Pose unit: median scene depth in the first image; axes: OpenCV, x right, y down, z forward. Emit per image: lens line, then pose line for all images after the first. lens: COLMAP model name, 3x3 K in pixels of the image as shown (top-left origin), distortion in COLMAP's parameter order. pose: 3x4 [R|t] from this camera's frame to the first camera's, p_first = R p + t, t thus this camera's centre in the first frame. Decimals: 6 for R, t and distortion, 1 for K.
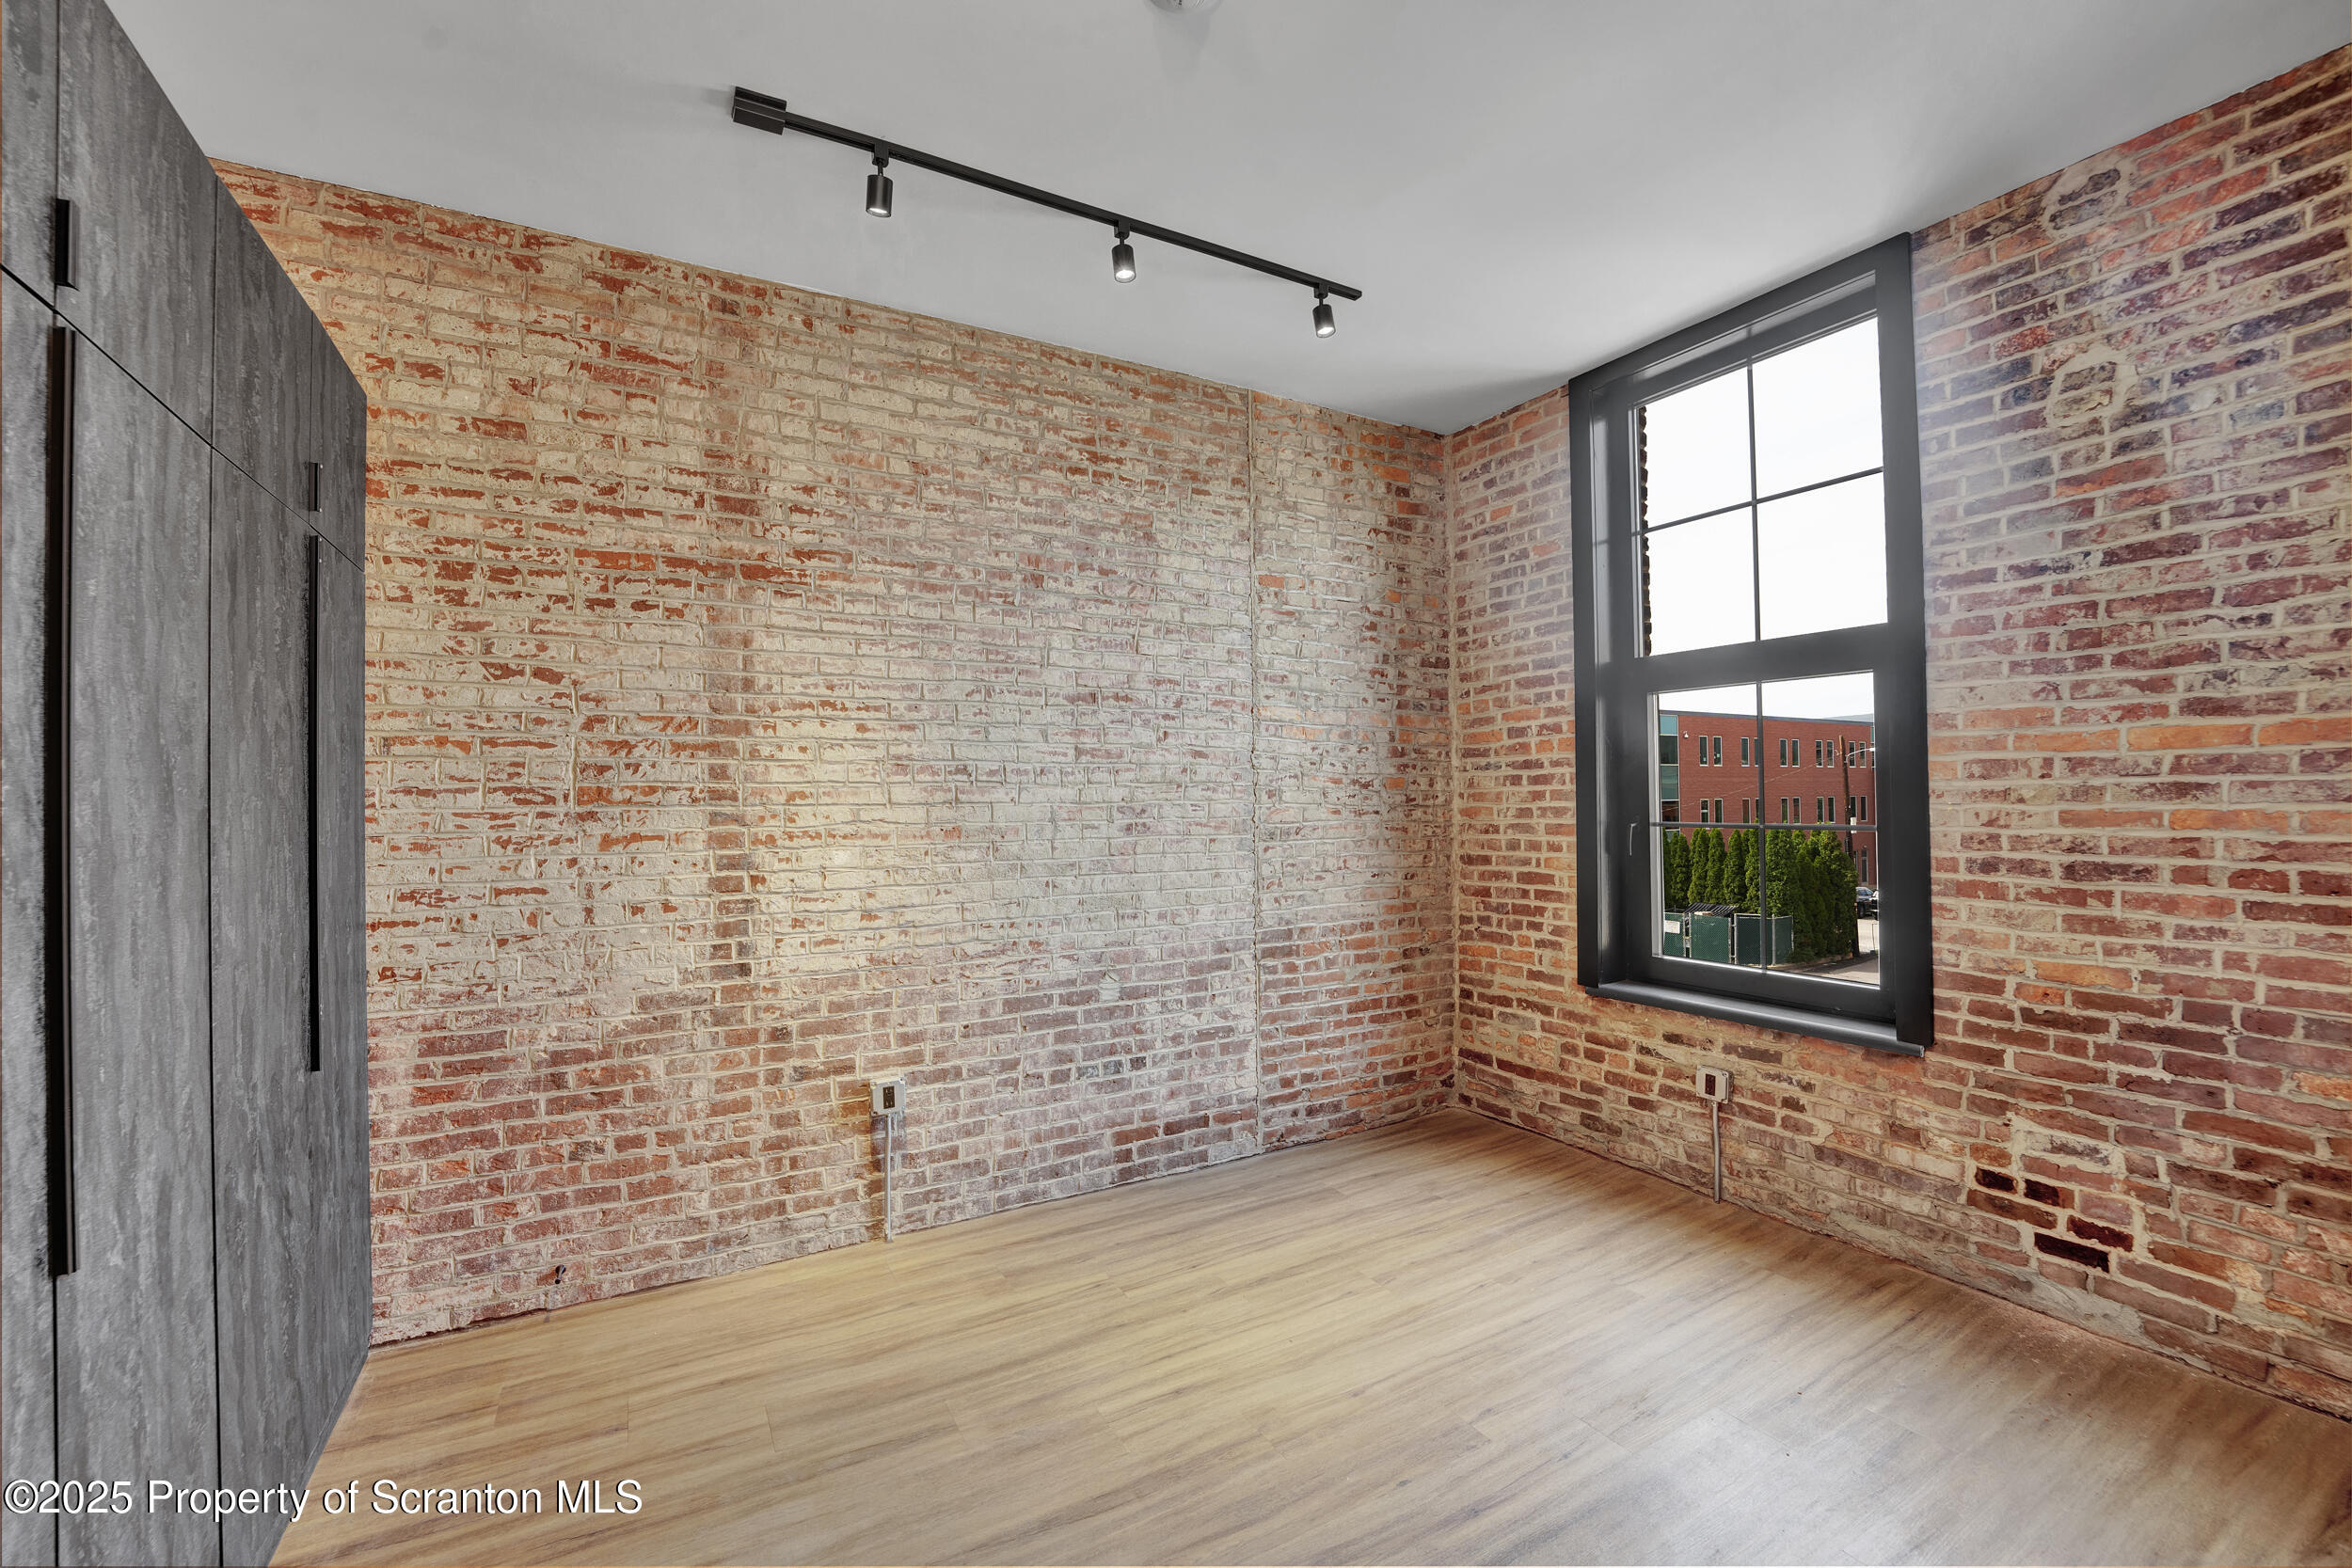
lens RADIAL K [[969.0, 0, 1176.0], [0, 969.0, 784.0], [0, 0, 1]] dist [-0.040078, 0.007399]
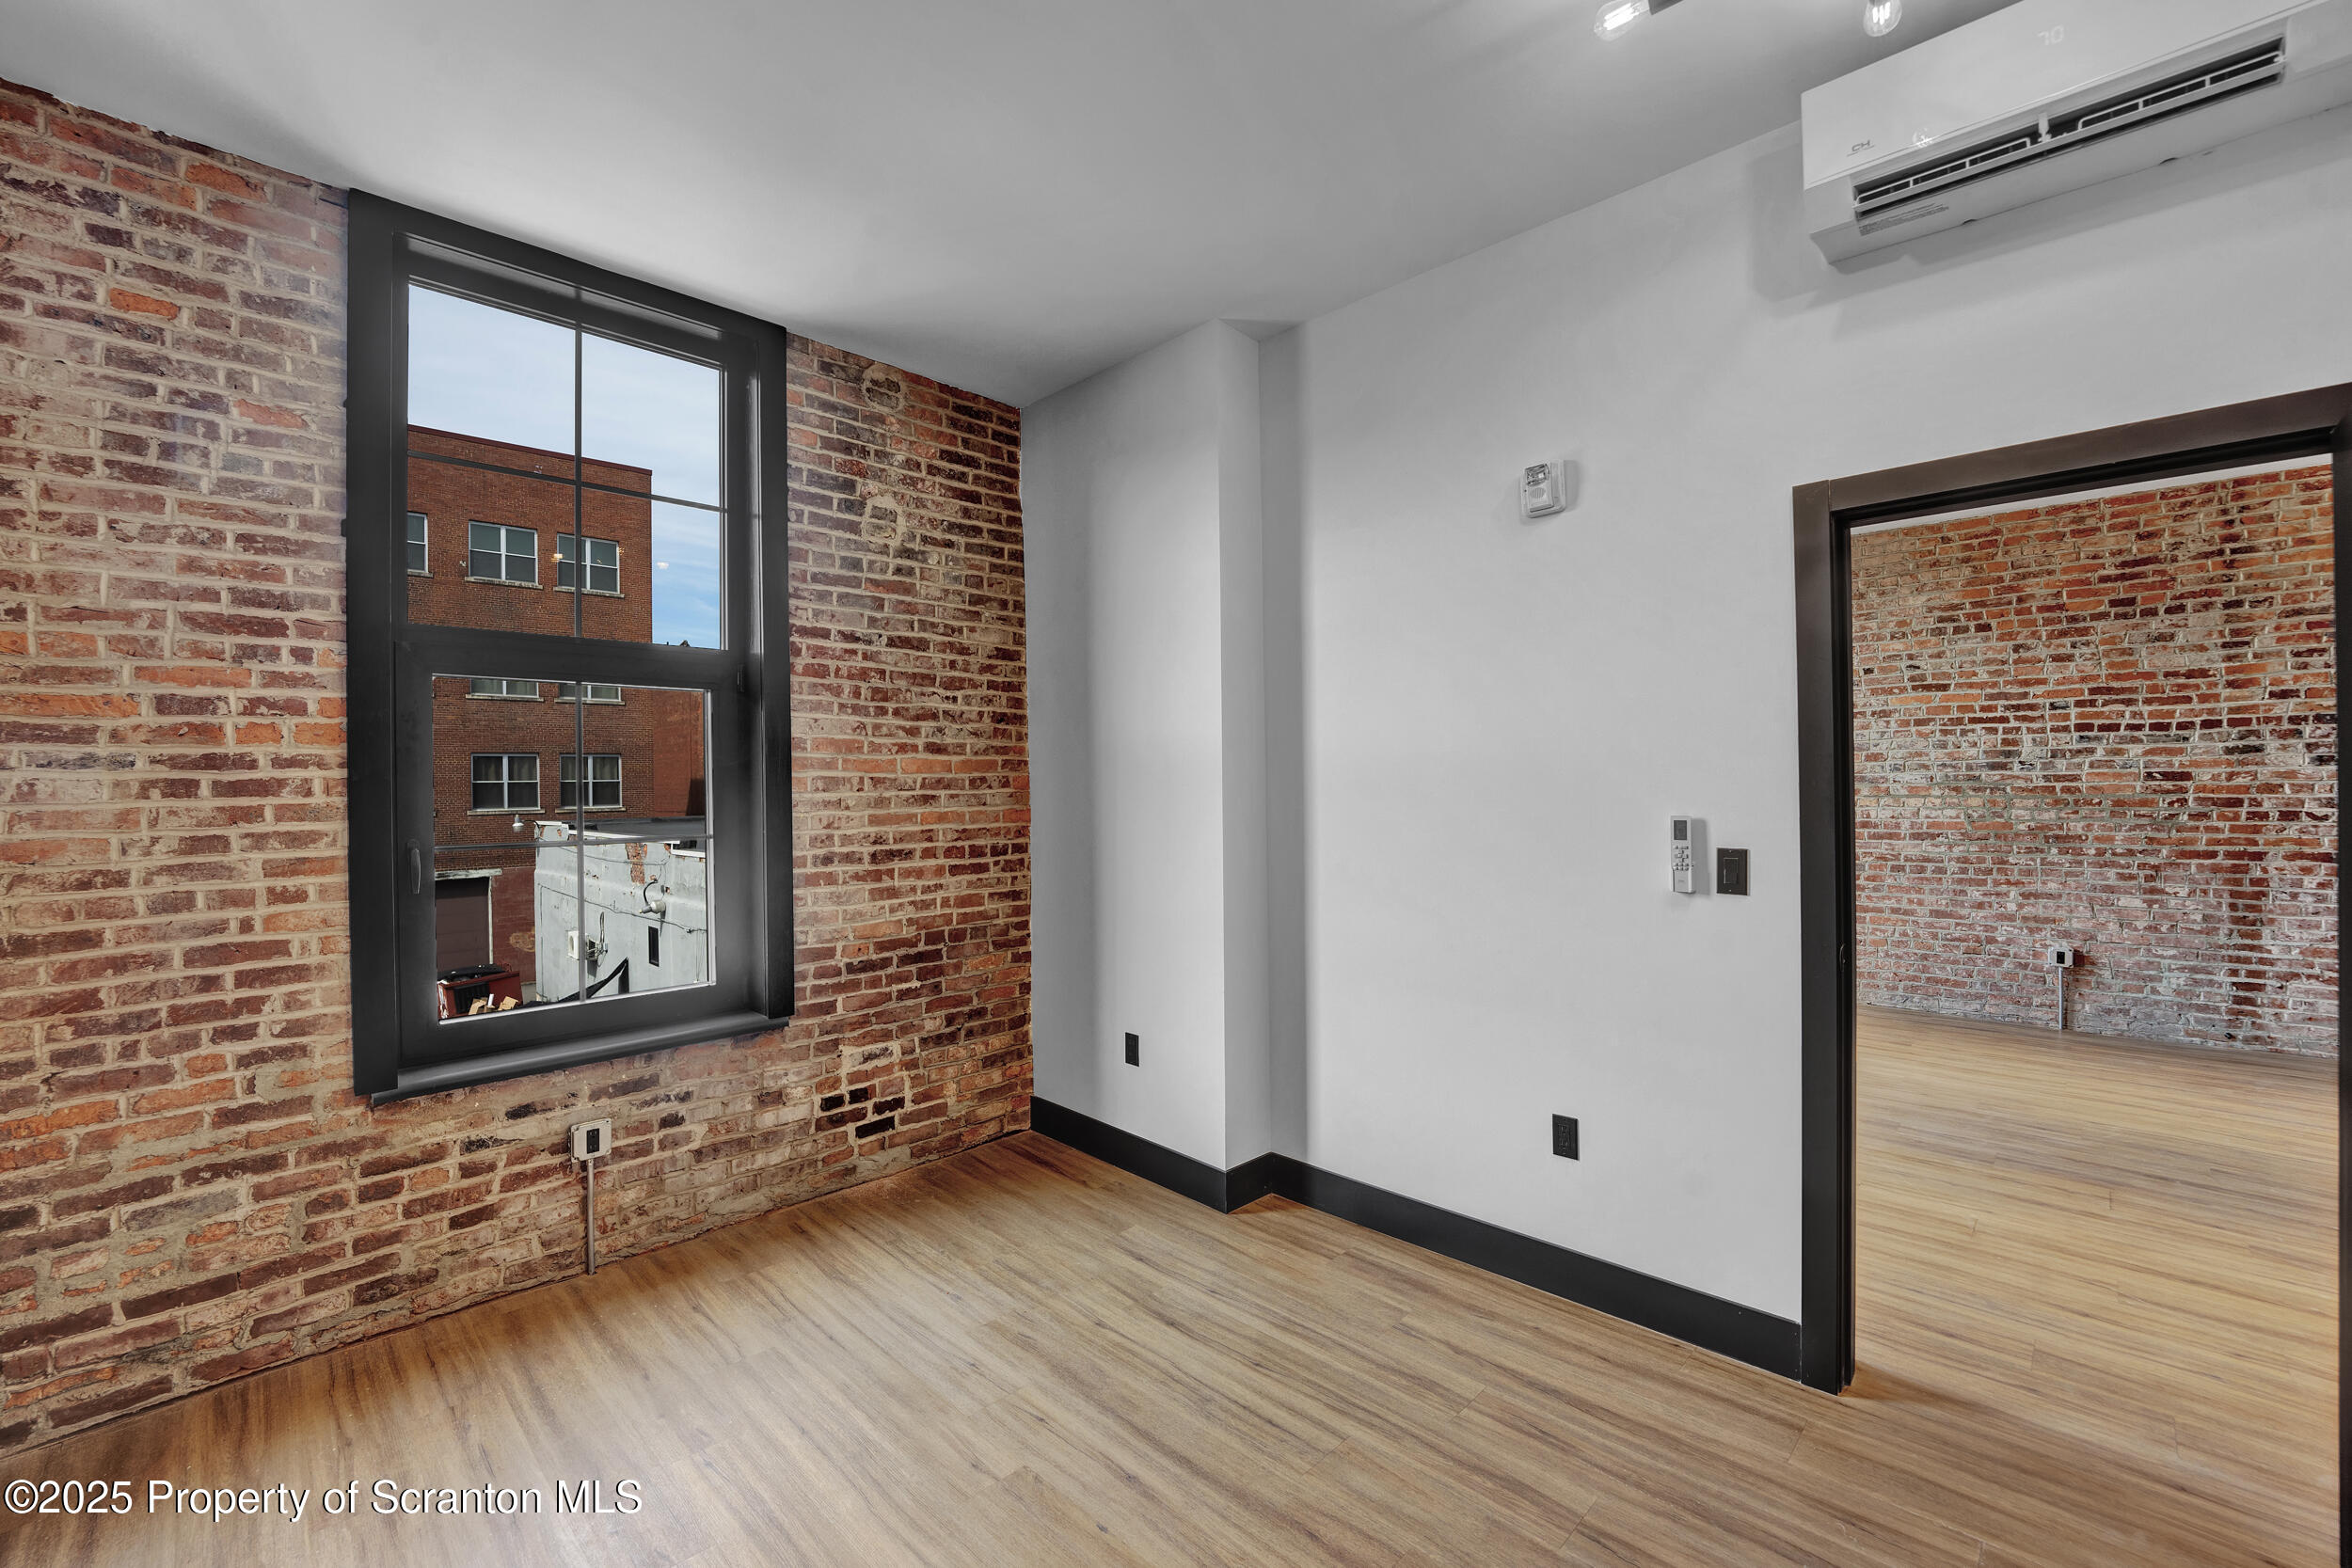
lens RADIAL K [[969.0, 0, 1176.0], [0, 969.0, 784.0], [0, 0, 1]] dist [-0.040078, 0.007399]
pose [[-0.284592, 0.015358, 0.958526, -0.540925], [0.002681, 0.999881, -0.015225, 0.005386], [-0.958645, -0.001763, -0.284599, 0.932525]]
